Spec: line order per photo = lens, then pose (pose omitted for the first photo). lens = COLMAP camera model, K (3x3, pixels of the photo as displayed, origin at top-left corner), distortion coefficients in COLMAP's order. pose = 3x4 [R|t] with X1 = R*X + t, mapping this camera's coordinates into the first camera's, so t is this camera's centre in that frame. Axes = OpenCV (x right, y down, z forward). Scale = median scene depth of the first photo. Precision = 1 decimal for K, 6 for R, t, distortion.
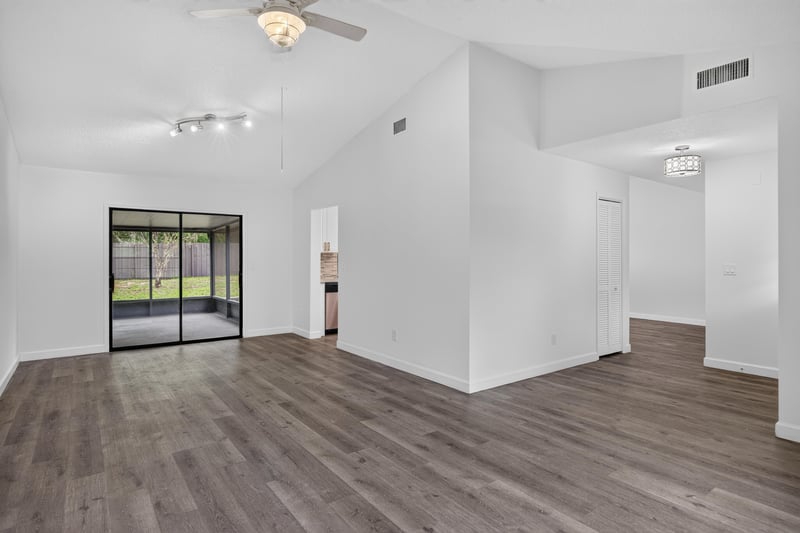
lens RADIAL K [[428.2, 0, 389.2], [0, 428.2, 263.4], [0, 0, 1]] dist [-0.001237, -0.000542]
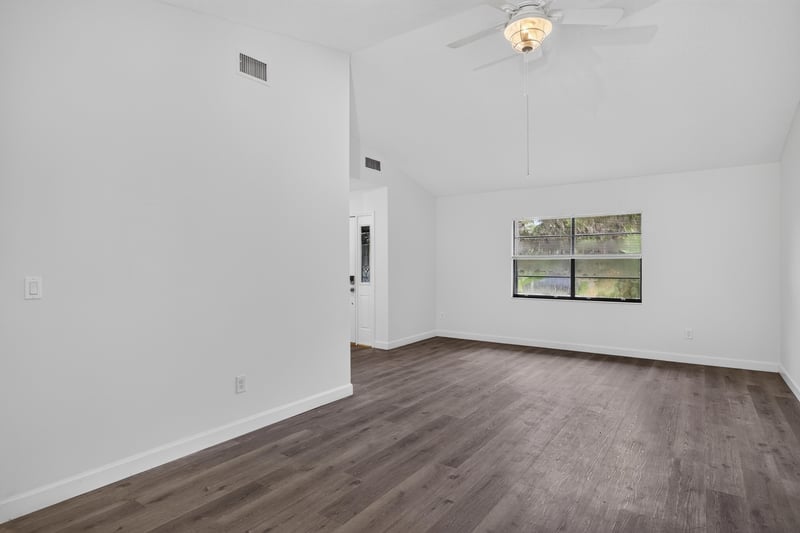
lens RADIAL K [[448.5, 0, 400.0], [0, 448.5, 266.5], [0, 0, 1]] dist [-0.000821, -0.001743]
pose [[-0.339579, -0.000306, 0.940578, -0.878569], [0.010245, 0.999939, 0.004024, -0.008804], [-0.940522, 0.011003, -0.339555, 1.264647]]
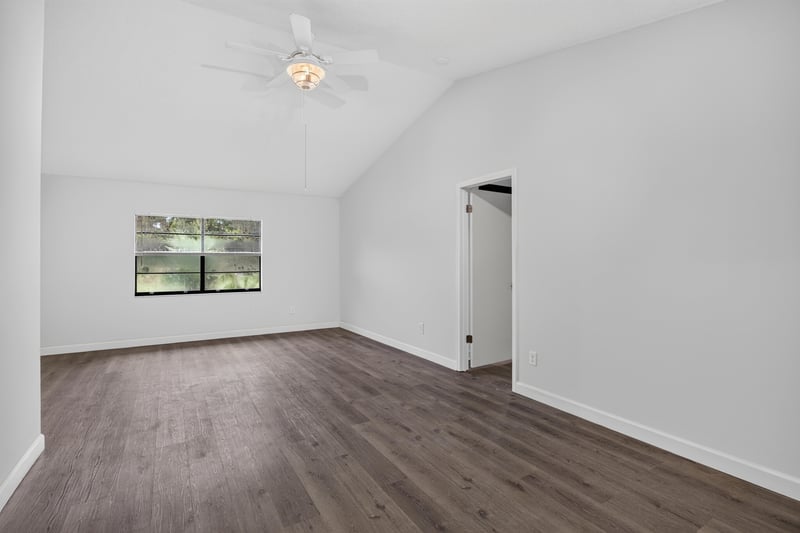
lens RADIAL K [[377.5, 0, 400.0], [0, 377.5, 266.5], [0, 0, 1]] dist [0.001226, 0.000169]
pose [[-0.997353, 0.003921, 0.072602, -0.467706], [0.005717, 0.999682, 0.024544, -0.014701], [-0.072482, 0.024894, -0.997059, 1.598304]]
